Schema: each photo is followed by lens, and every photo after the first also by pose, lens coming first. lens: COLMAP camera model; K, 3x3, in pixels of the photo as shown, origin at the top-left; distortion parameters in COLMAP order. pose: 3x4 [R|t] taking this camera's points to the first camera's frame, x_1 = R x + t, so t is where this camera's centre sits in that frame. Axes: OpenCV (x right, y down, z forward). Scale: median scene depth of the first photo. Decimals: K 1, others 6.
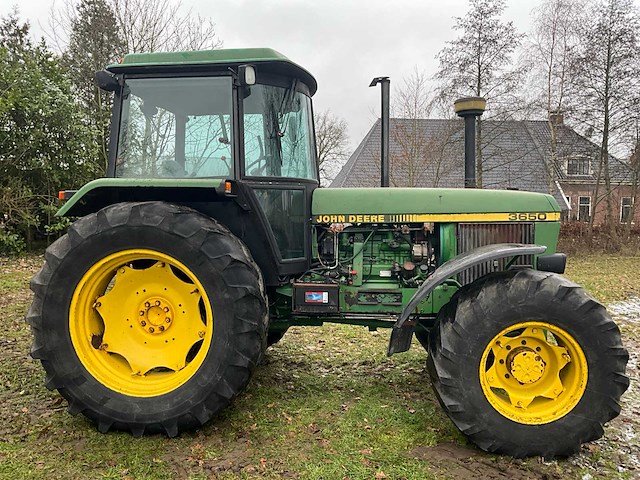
lens RADIAL K [[524.9, 0, 317.3], [0, 524.9, 240.7], [0, 0, 1]] dist [0.083524, -0.119955]
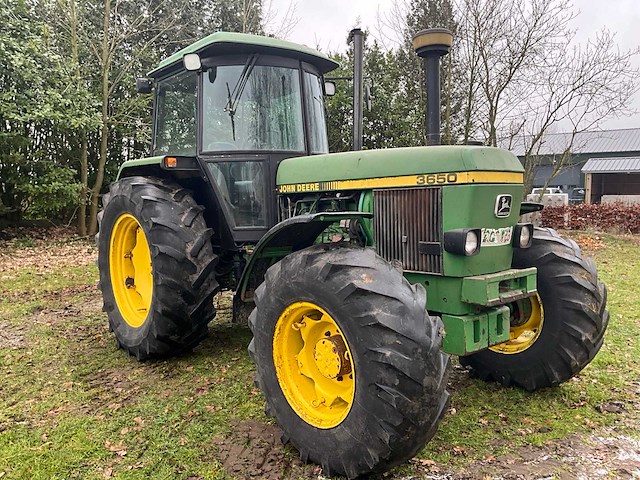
lens RADIAL K [[524.9, 0, 317.3], [0, 524.9, 240.7], [0, 0, 1]] dist [0.083524, -0.119955]
pose [[0.725434, 0.043612, -0.686908, 0.799837], [-0.020274, 0.998911, 0.042010, 0.015289], [0.687993, -0.016549, 0.725529, 0.326838]]
